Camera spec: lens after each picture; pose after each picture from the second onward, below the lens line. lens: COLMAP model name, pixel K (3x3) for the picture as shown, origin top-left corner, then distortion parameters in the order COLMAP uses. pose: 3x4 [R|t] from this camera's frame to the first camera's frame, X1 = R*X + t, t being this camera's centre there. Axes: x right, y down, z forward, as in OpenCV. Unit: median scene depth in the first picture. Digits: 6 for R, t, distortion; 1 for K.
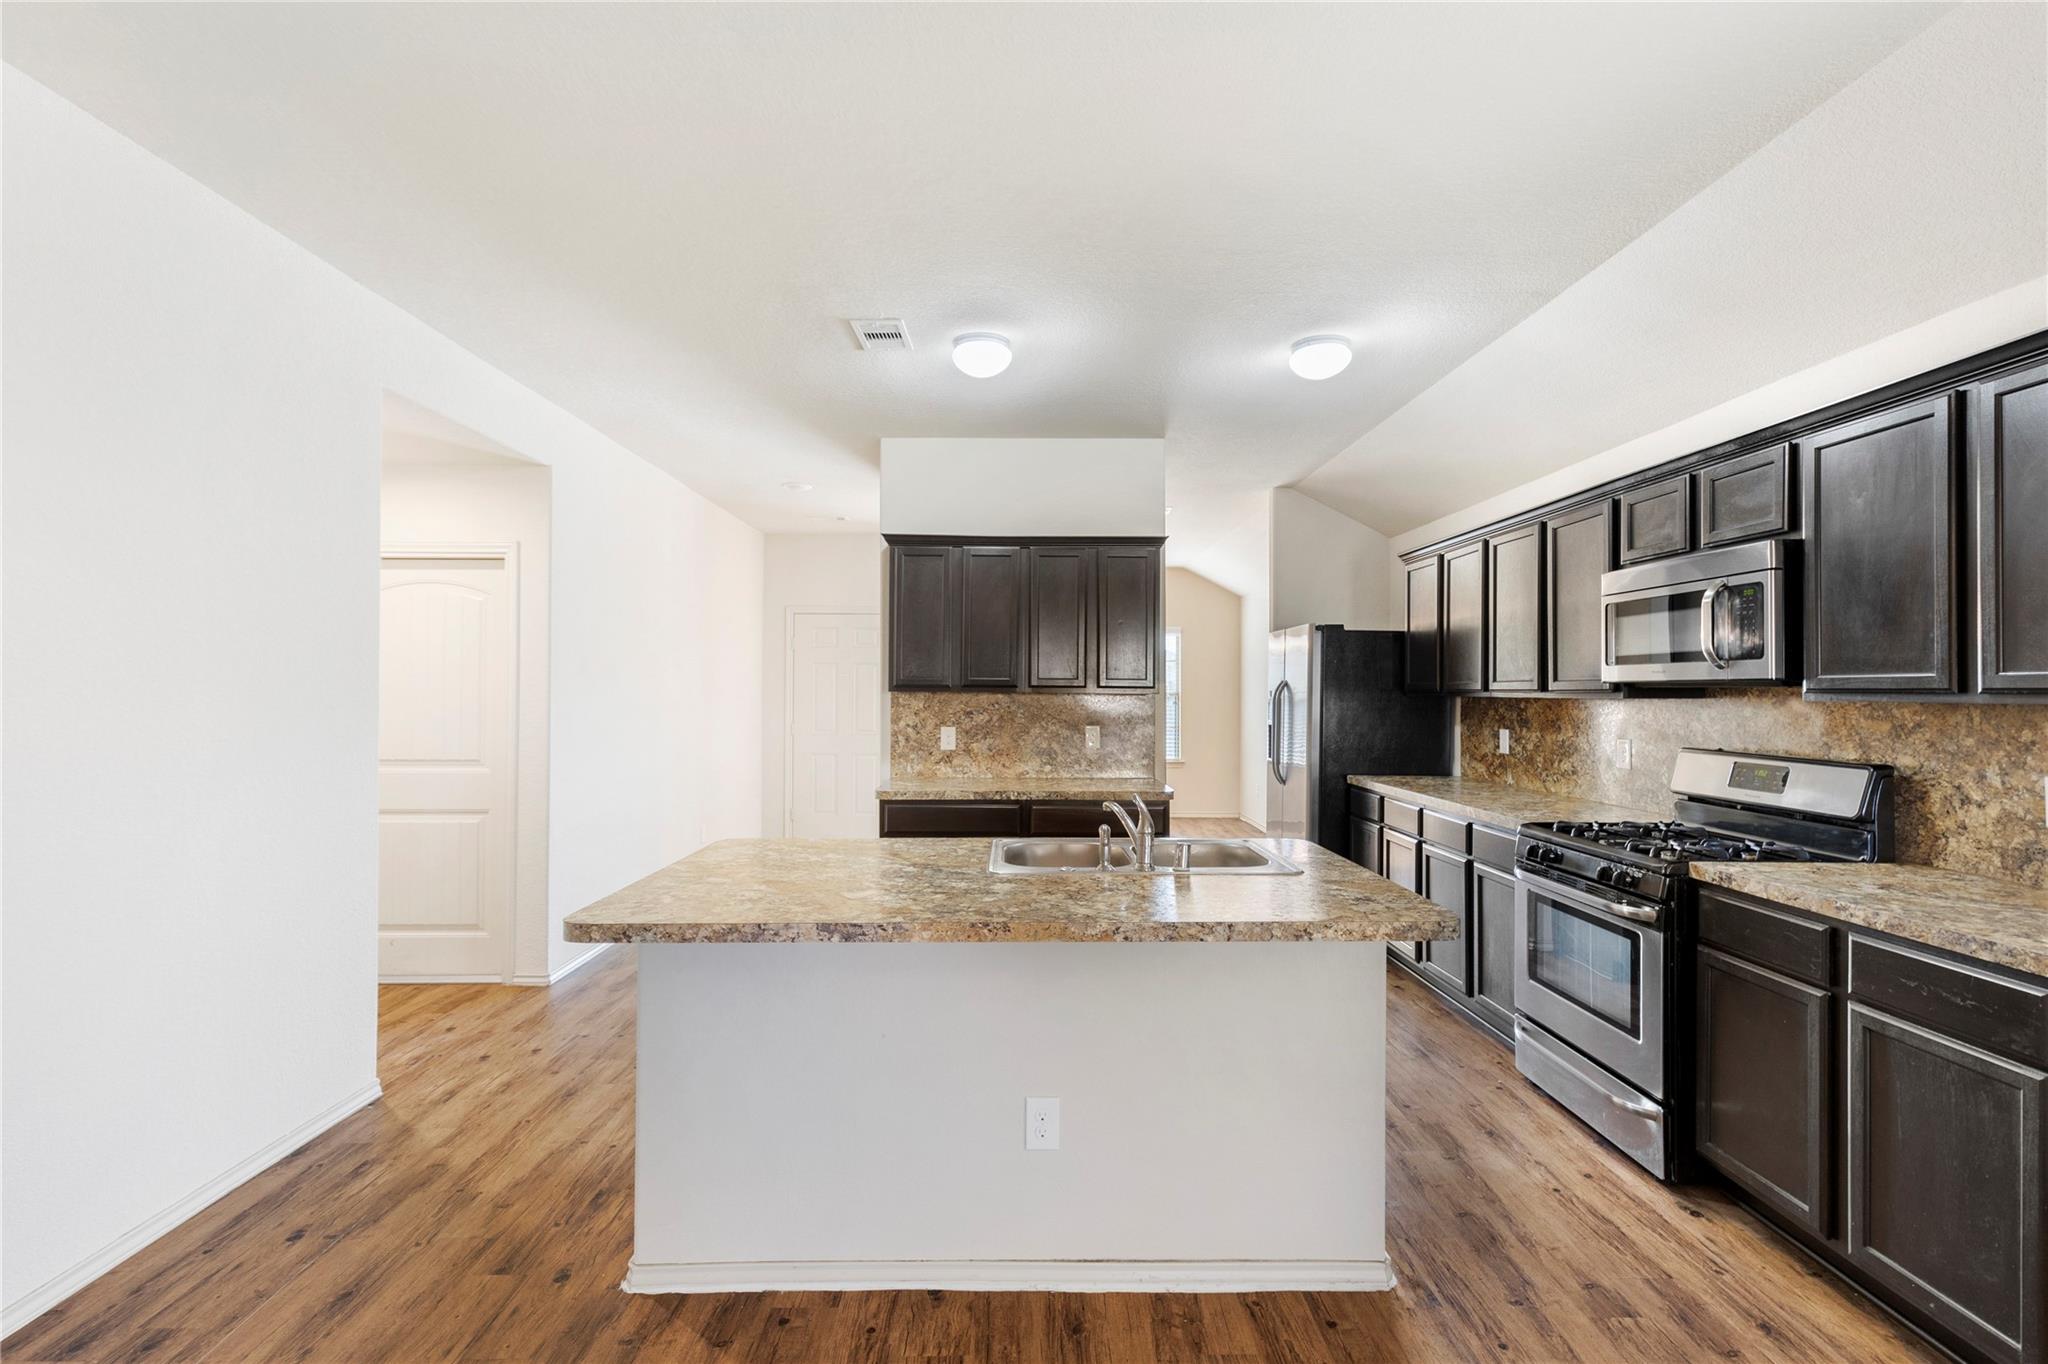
lens RADIAL K [[925.0, 0, 1024.0], [0, 925.0, 682.0], [0, 0, 1]] dist [0.005097, -0.000056]
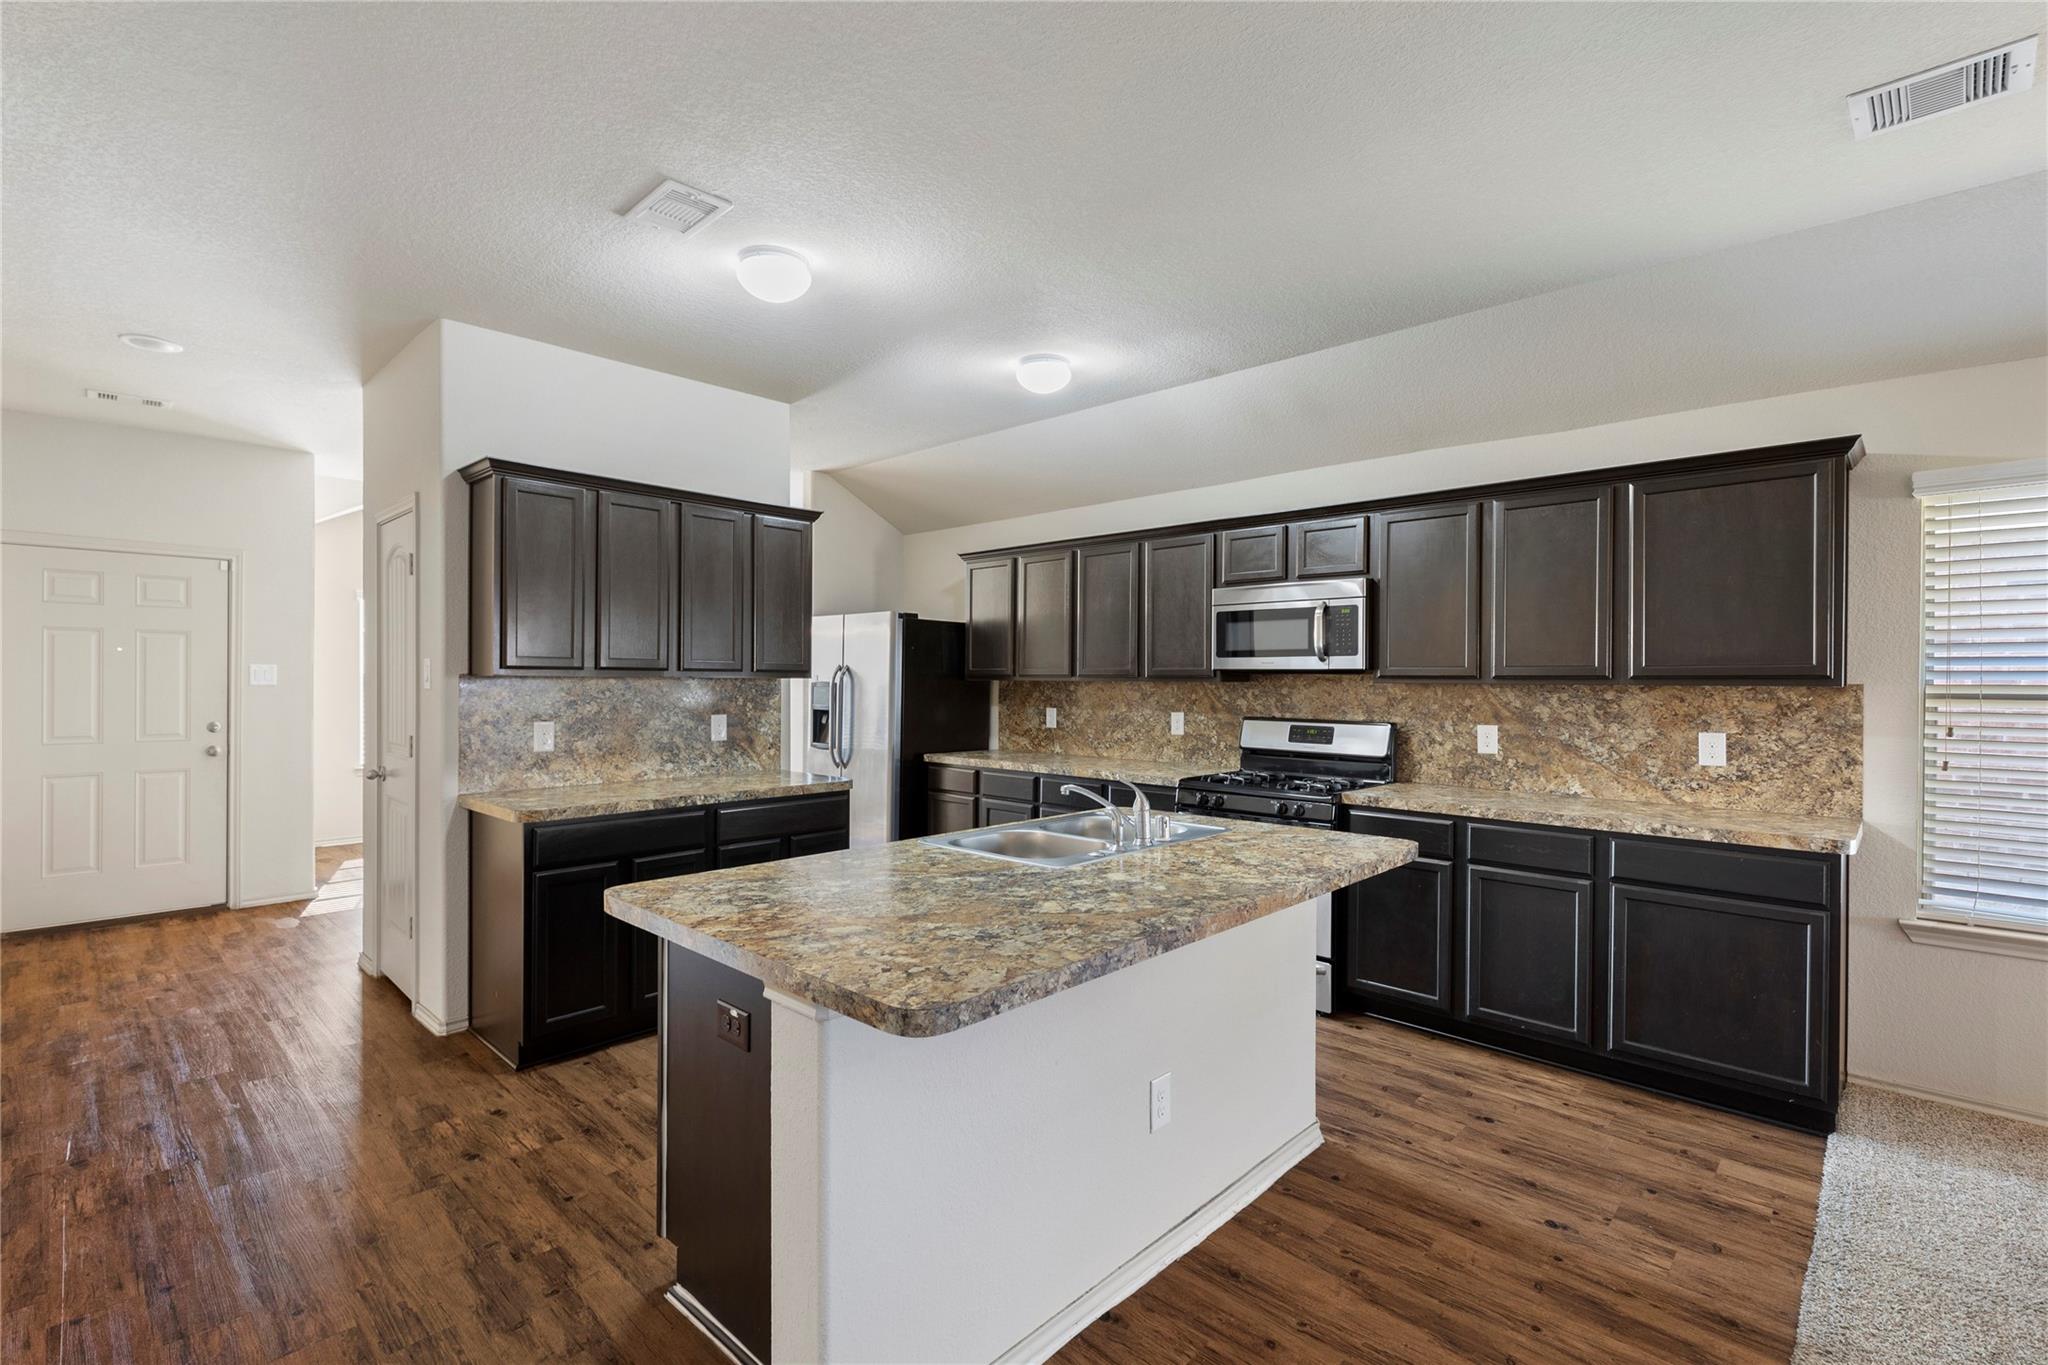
lens RADIAL K [[924.7, 0, 1021.4], [0, 924.7, 681.3], [0, 0, 1]] dist [0.012166, -0.000494]
pose [[0.694892, -0.002139, 0.719111, -0.570800], [-0.009298, 0.999885, 0.011959, 0.003271], [-0.719054, -0.014997, 0.694792, 0.286505]]
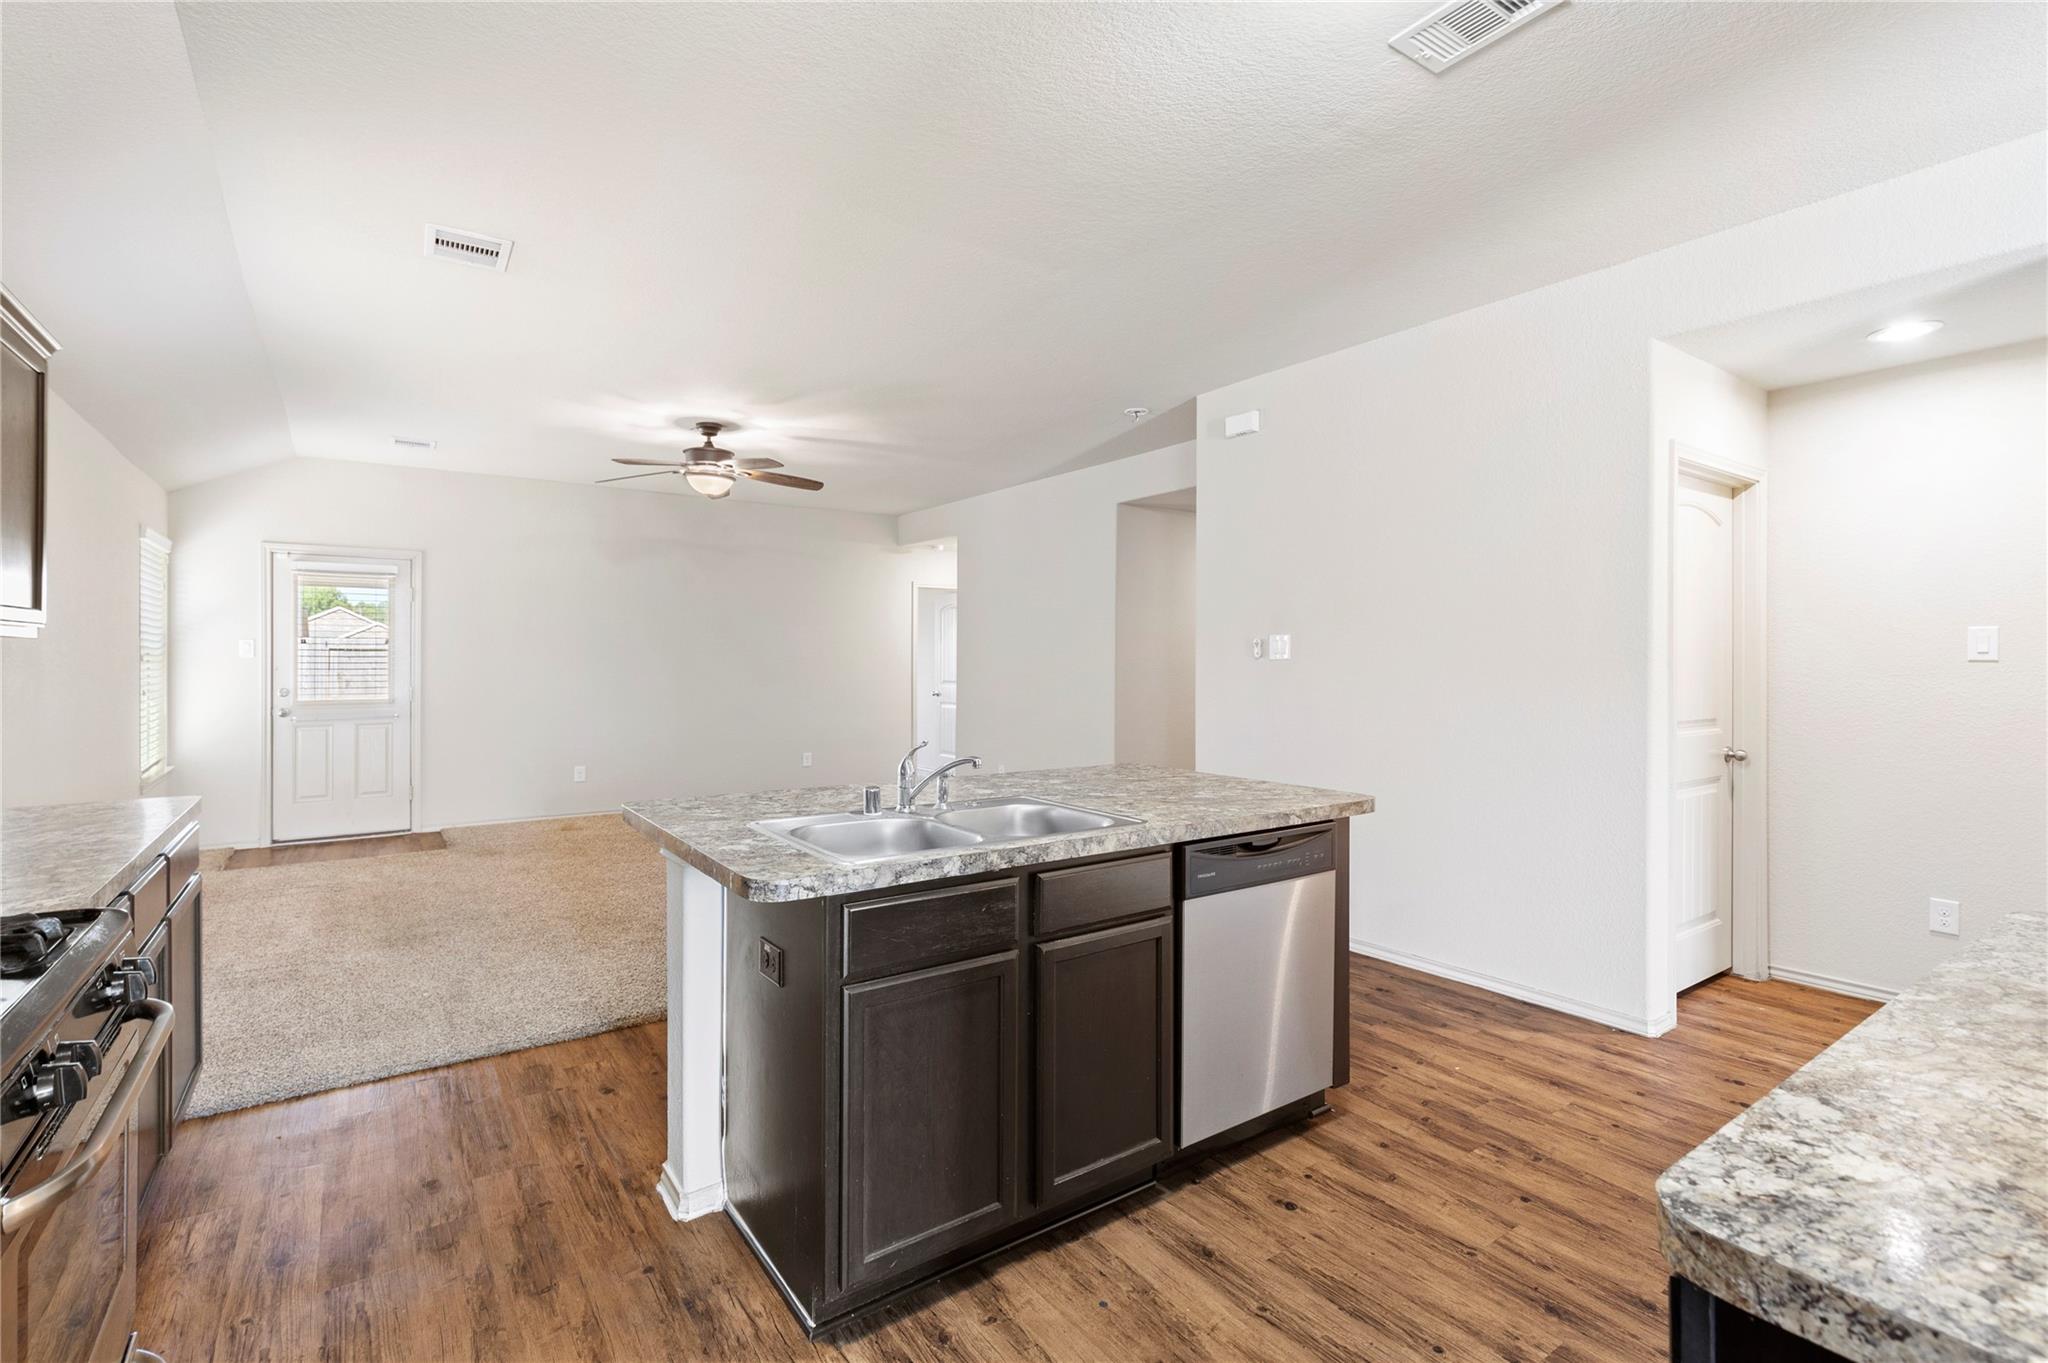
lens RADIAL K [[943.8, 0, 1023.2], [0, 943.8, 661.3], [0, 0, 1]] dist [0.007719, -0.000628]
pose [[-0.821851, -0.003137, -0.569694, 0.472580], [0.001104, 0.999974, -0.007099, 0.039316], [0.569701, -0.006464, -0.821826, 1.489897]]
